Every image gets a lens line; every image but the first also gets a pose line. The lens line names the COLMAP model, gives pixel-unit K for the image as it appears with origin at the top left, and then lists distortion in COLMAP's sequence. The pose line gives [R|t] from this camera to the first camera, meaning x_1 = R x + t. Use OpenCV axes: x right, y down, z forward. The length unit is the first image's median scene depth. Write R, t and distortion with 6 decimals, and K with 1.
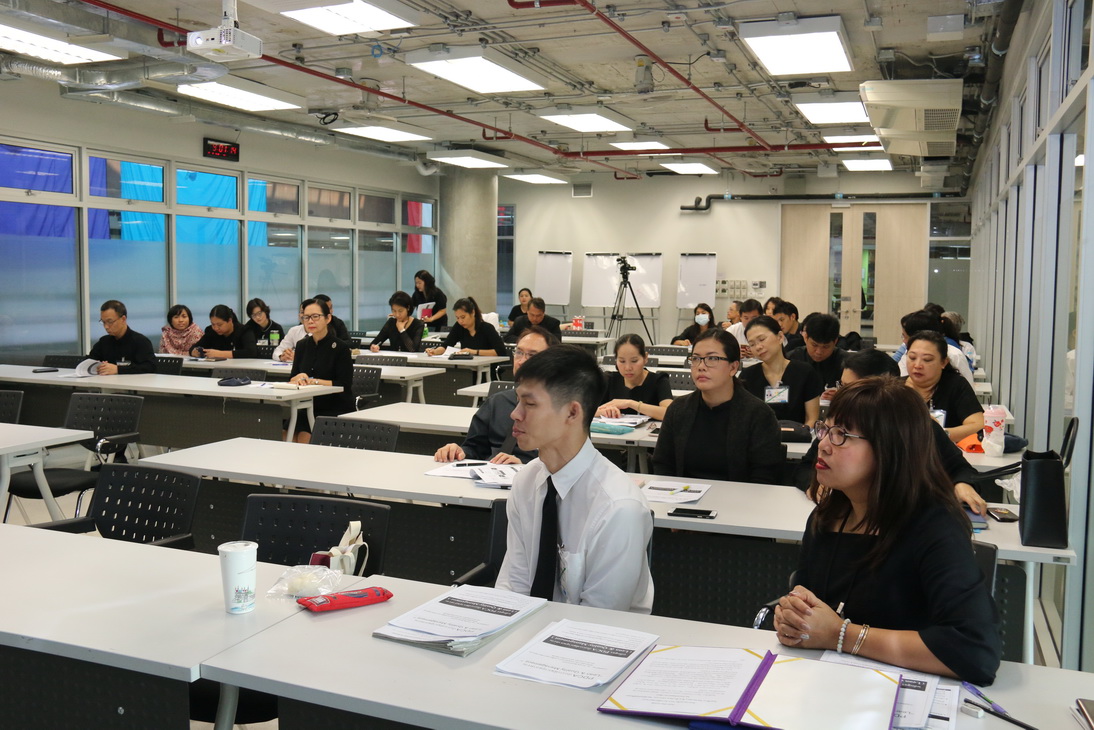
lens RADIAL K [[981.9, 0, 547.0], [0, 981.9, 365.0], [0, 0, 1]] dist [-0.002543, -0.001440]
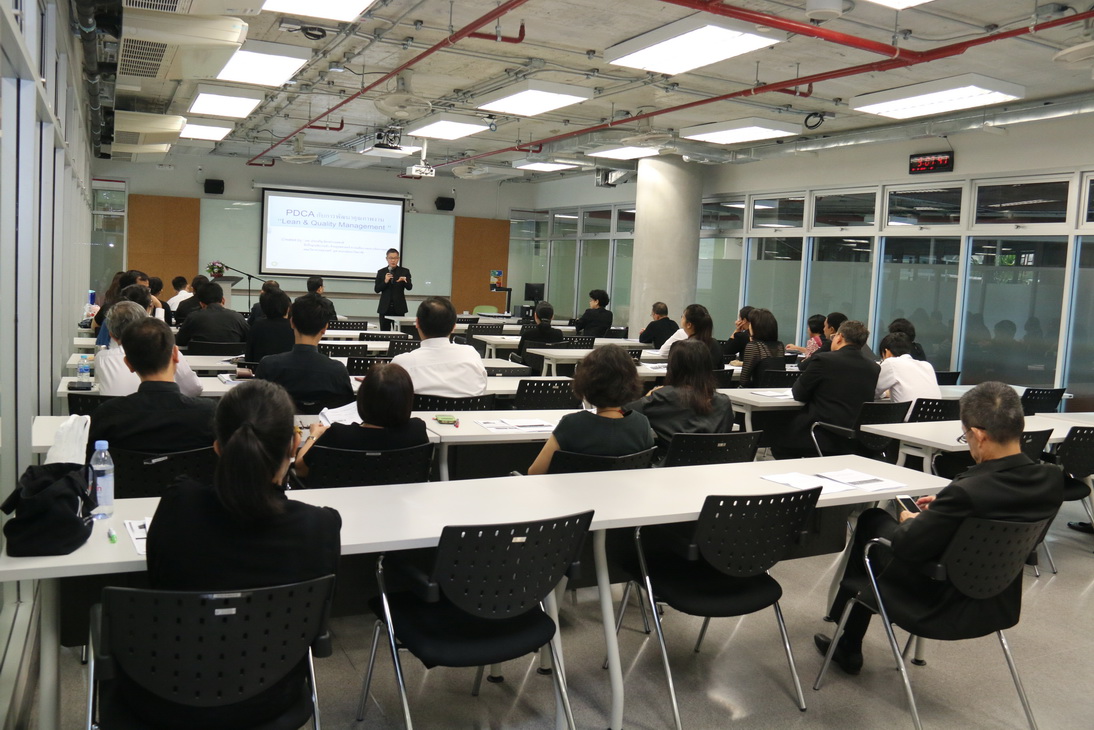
lens RADIAL K [[907.9, 0, 547.0], [0, 907.9, 365.0], [0, 0, 1]] dist [-0.181903, 0.142001]
pose [[-0.648167, 0.035848, -0.760654, 0.523414], [-0.123718, 0.980663, 0.151638, -0.110966], [0.751381, 0.192394, -0.631198, 1.260662]]
